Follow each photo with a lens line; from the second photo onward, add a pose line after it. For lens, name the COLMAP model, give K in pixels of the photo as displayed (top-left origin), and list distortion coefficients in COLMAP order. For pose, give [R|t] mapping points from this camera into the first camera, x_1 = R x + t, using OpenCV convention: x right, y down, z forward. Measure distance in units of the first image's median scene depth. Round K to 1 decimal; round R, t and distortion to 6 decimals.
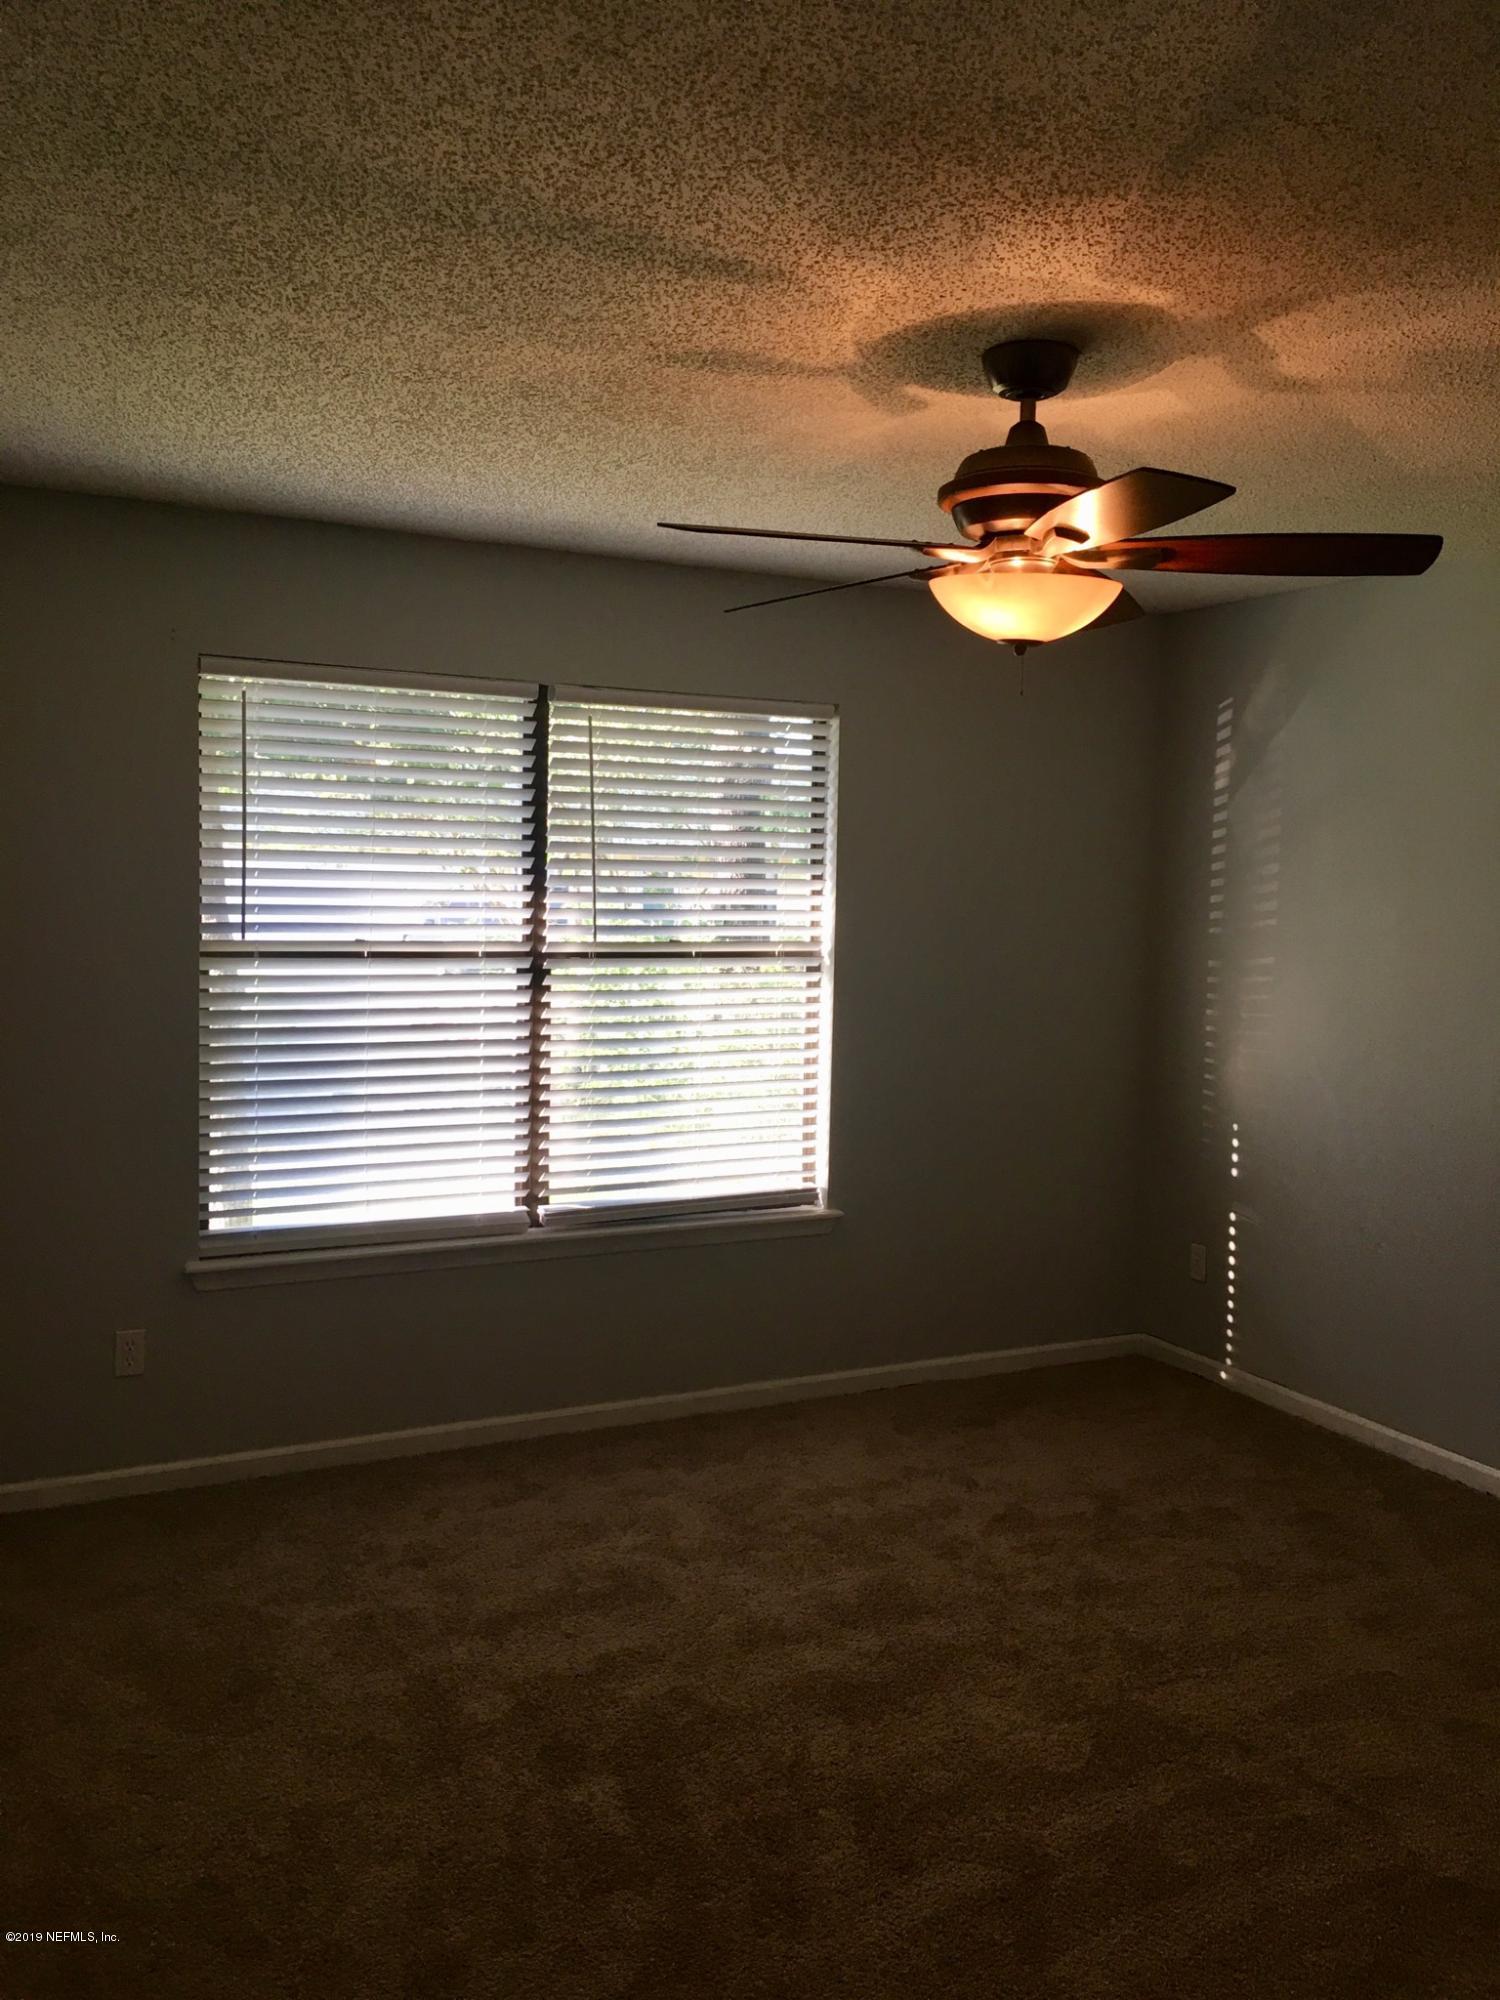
lens RADIAL K [[1677.6, 0, 752.2], [0, 1677.6, 981.4], [0, 0, 1]] dist [0.087165, -0.001538]
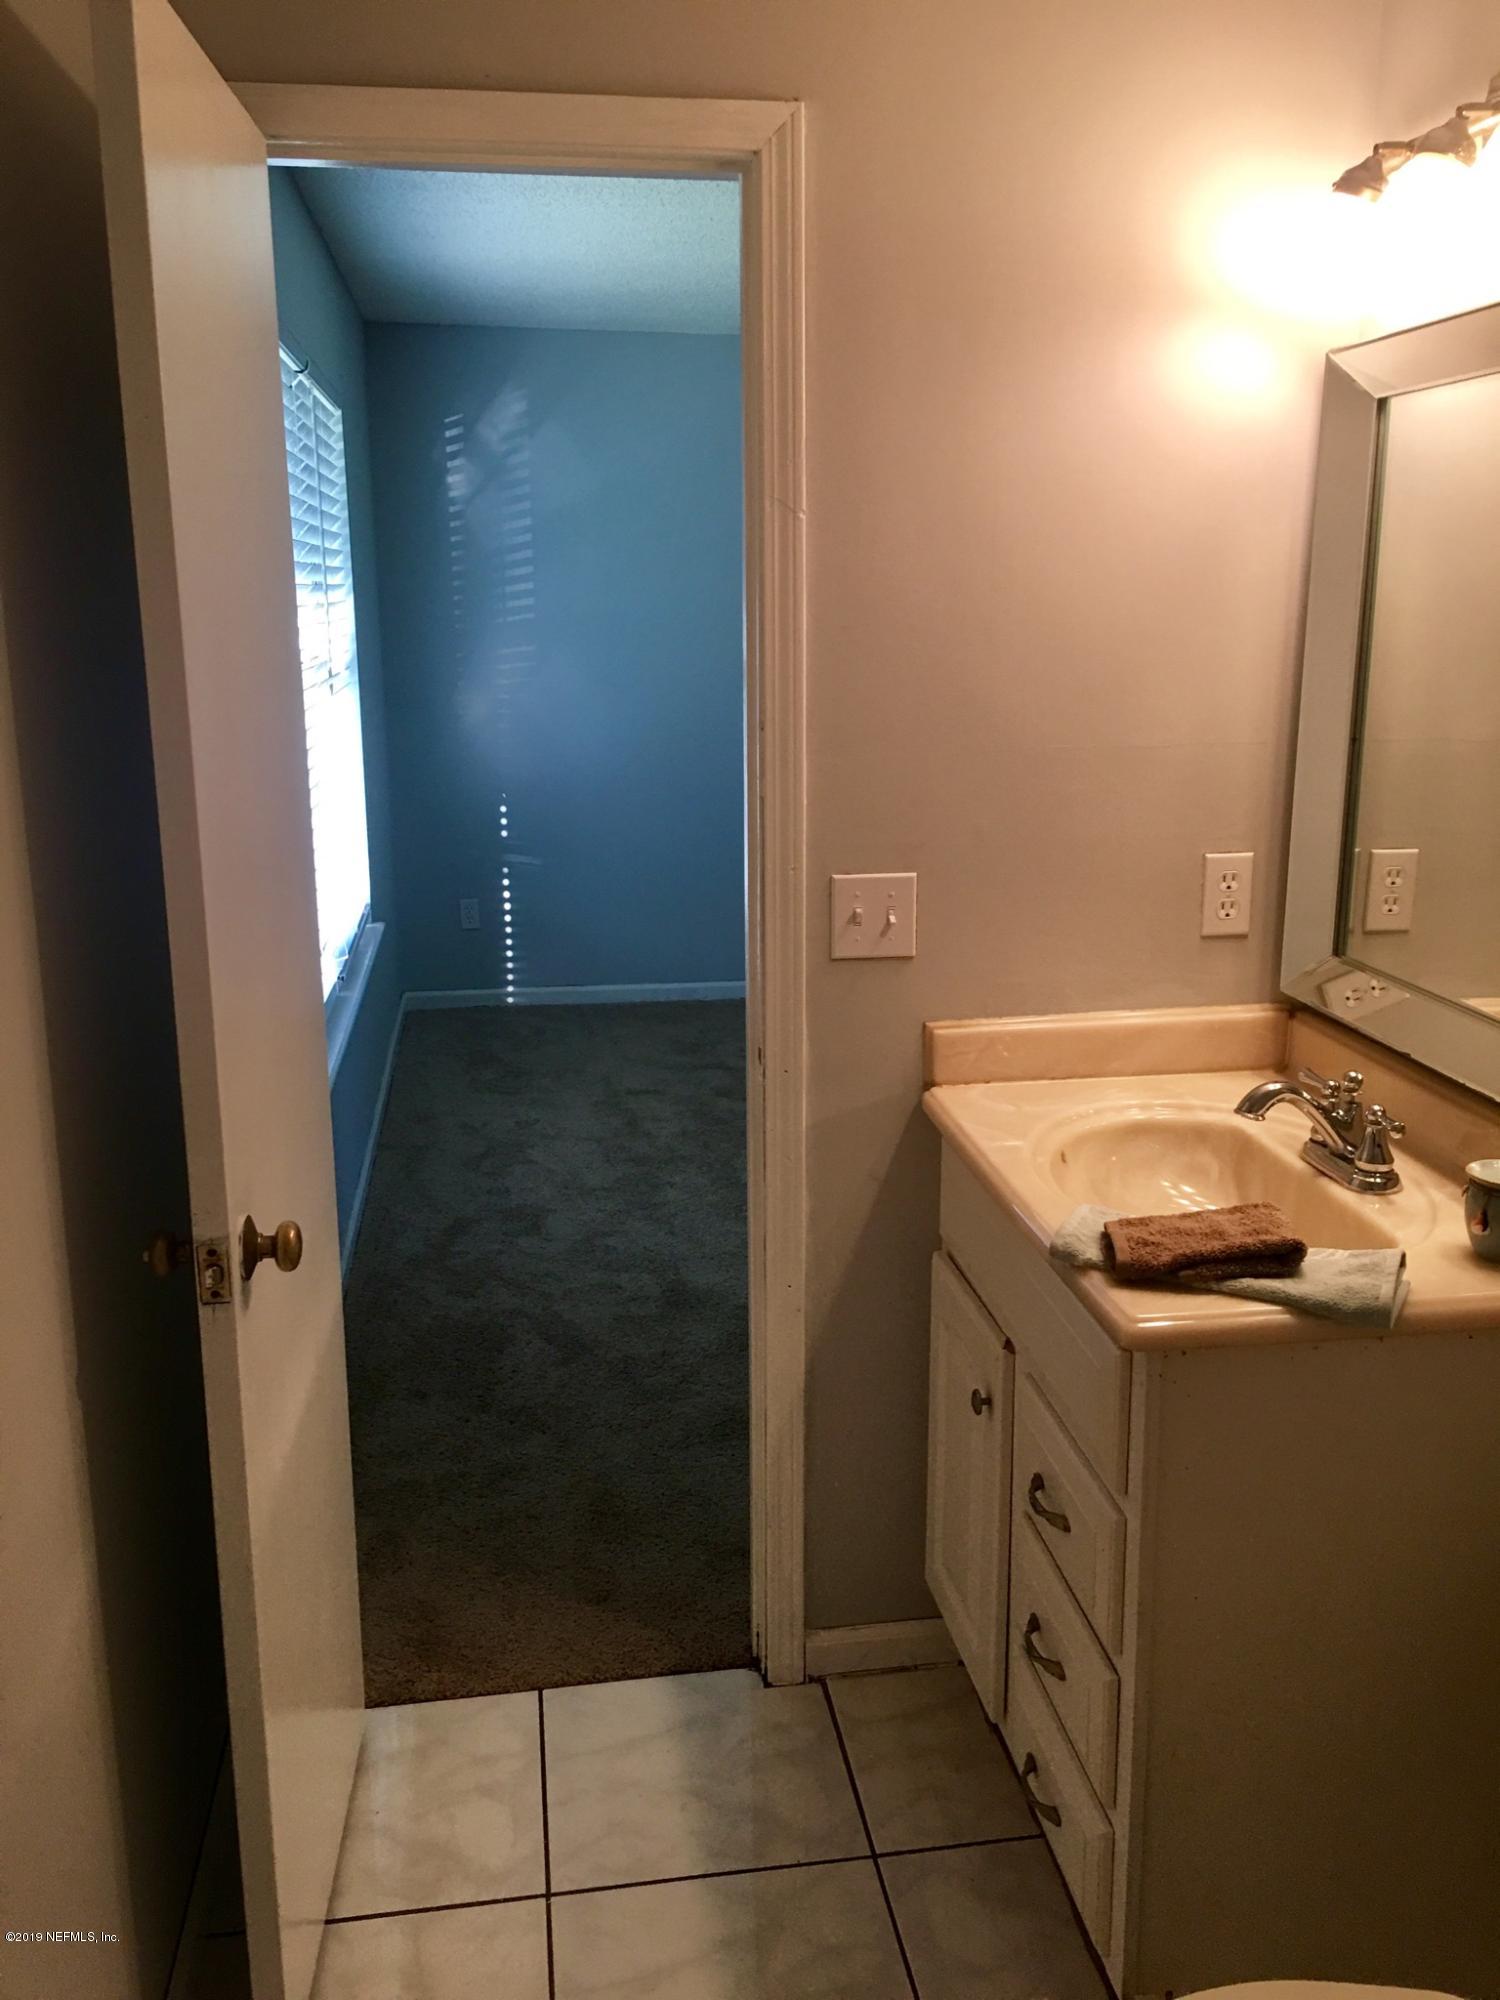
lens RADIAL K [[1677.6, 0, 749.6], [0, 1677.6, 1013.7], [0, 0, 1]] dist [0.087165, -0.001538]
pose [[0.312650, -0.249751, 0.916447, -0.798280], [0.072155, 0.968271, 0.239258, -0.037252], [-0.947124, -0.008678, 0.320751, 0.451450]]
